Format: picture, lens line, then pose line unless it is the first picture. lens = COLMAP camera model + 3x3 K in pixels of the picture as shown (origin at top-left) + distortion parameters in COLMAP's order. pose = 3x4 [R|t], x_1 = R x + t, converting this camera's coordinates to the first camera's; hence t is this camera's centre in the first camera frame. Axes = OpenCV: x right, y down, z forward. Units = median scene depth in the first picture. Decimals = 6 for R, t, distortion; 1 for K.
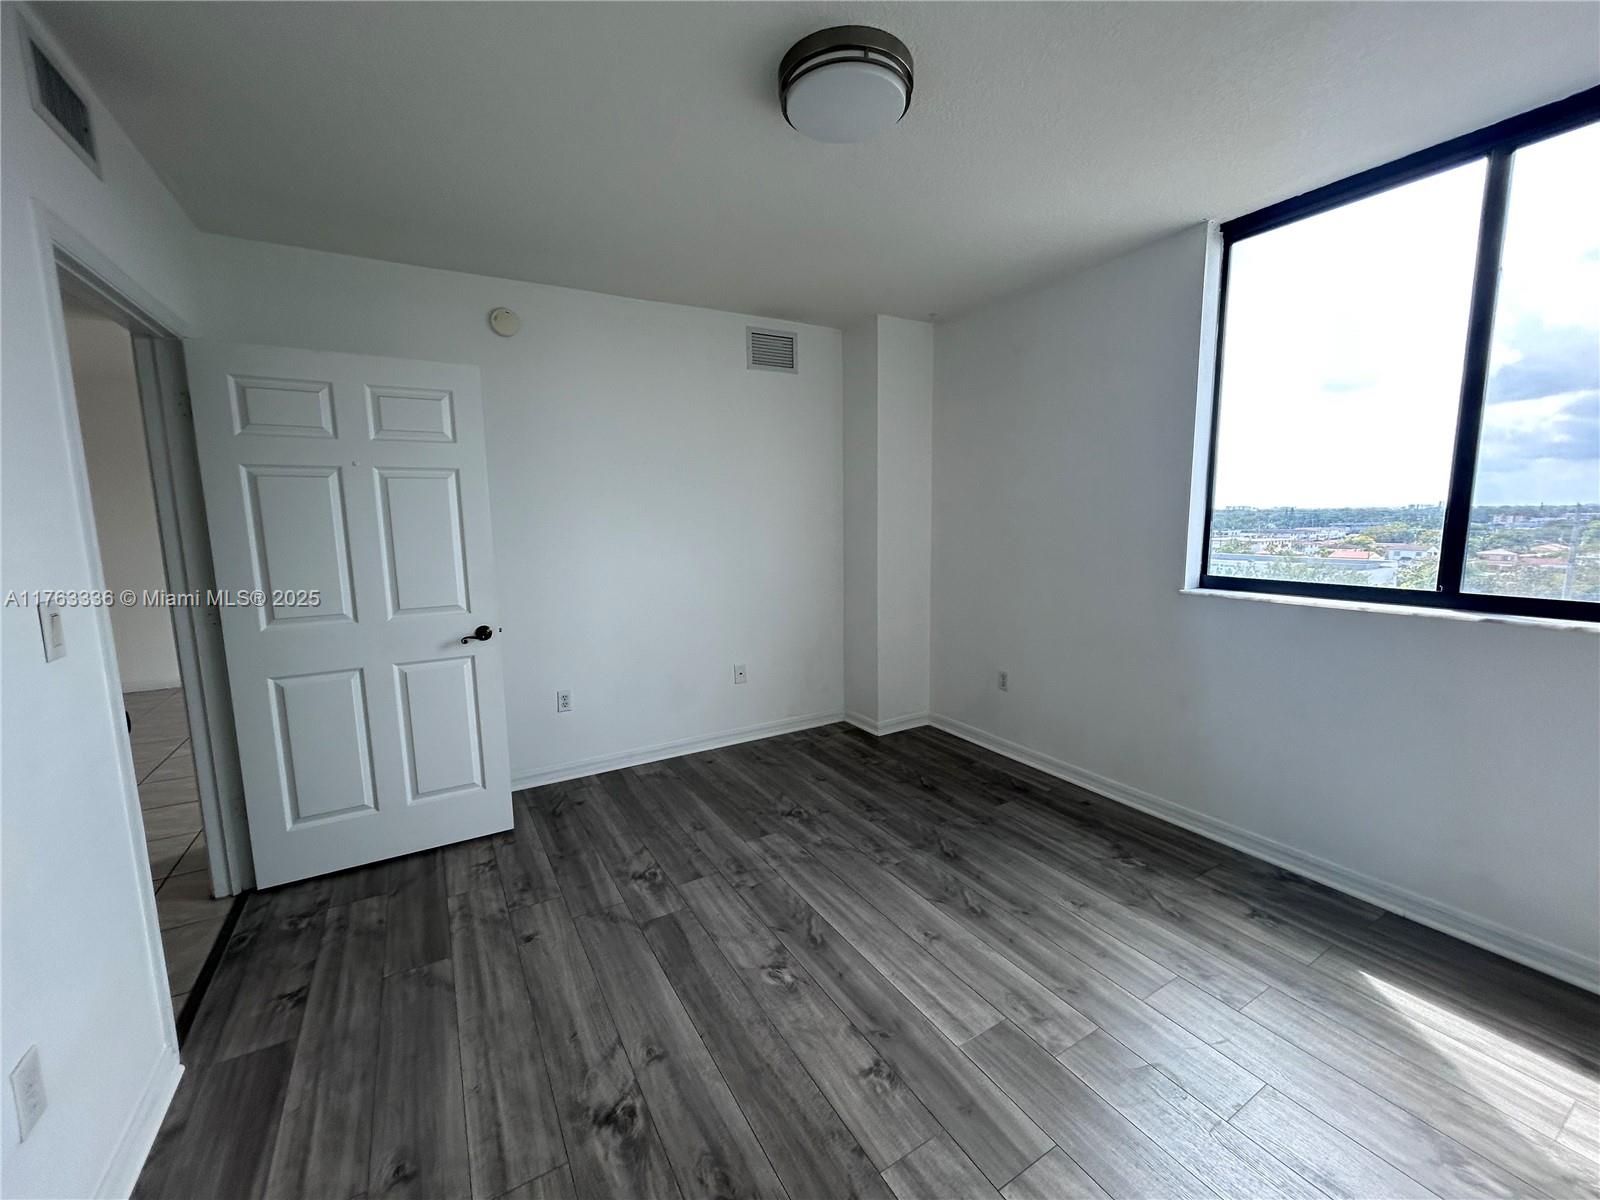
lens RADIAL K [[647.2, 0, 800.0], [0, 647.2, 600.0], [0, 0, 1]] dist [0.000096, 0.000124]
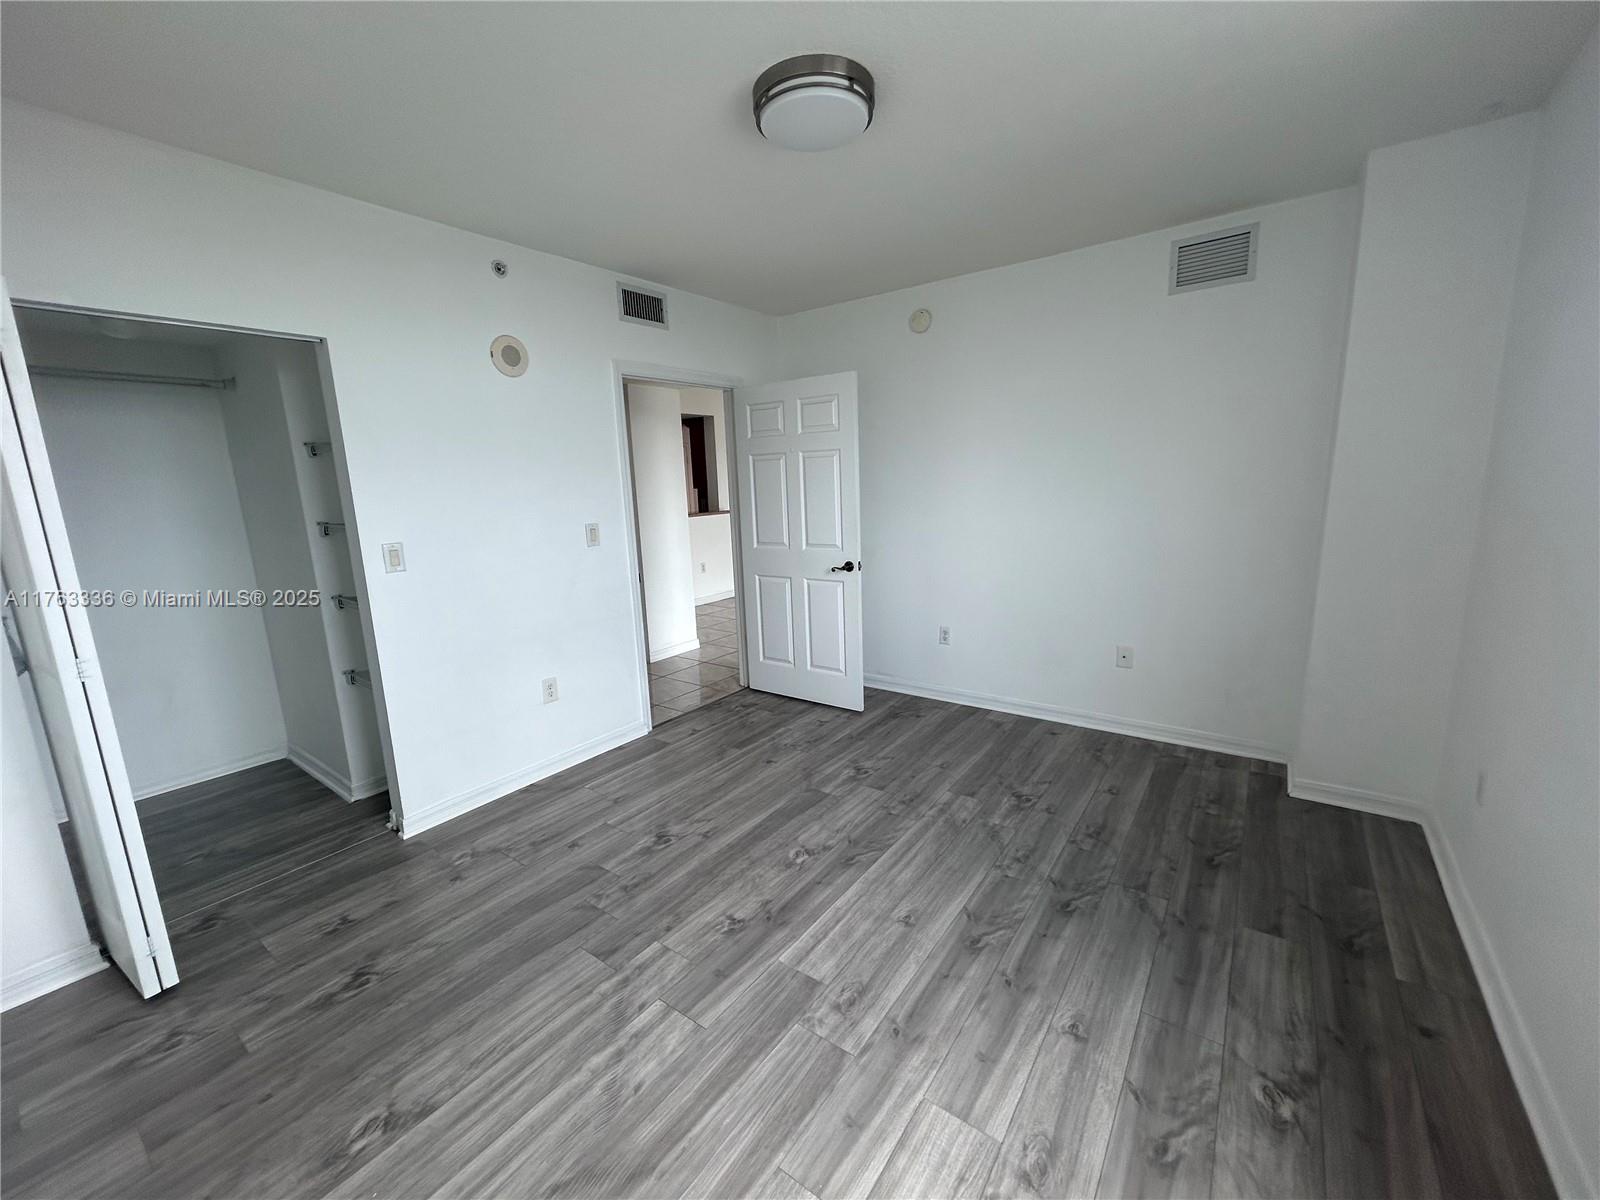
lens RADIAL K [[643.3, 0, 800.0], [0, 643.3, 600.0], [0, 0, 1]] dist [0.000413, 0.006253]
pose [[0.394597, 0.173381, -0.902348, 0.758769], [-0.093730, 0.984509, 0.148179, -0.075600], [0.914061, 0.026106, 0.404735, 0.353156]]
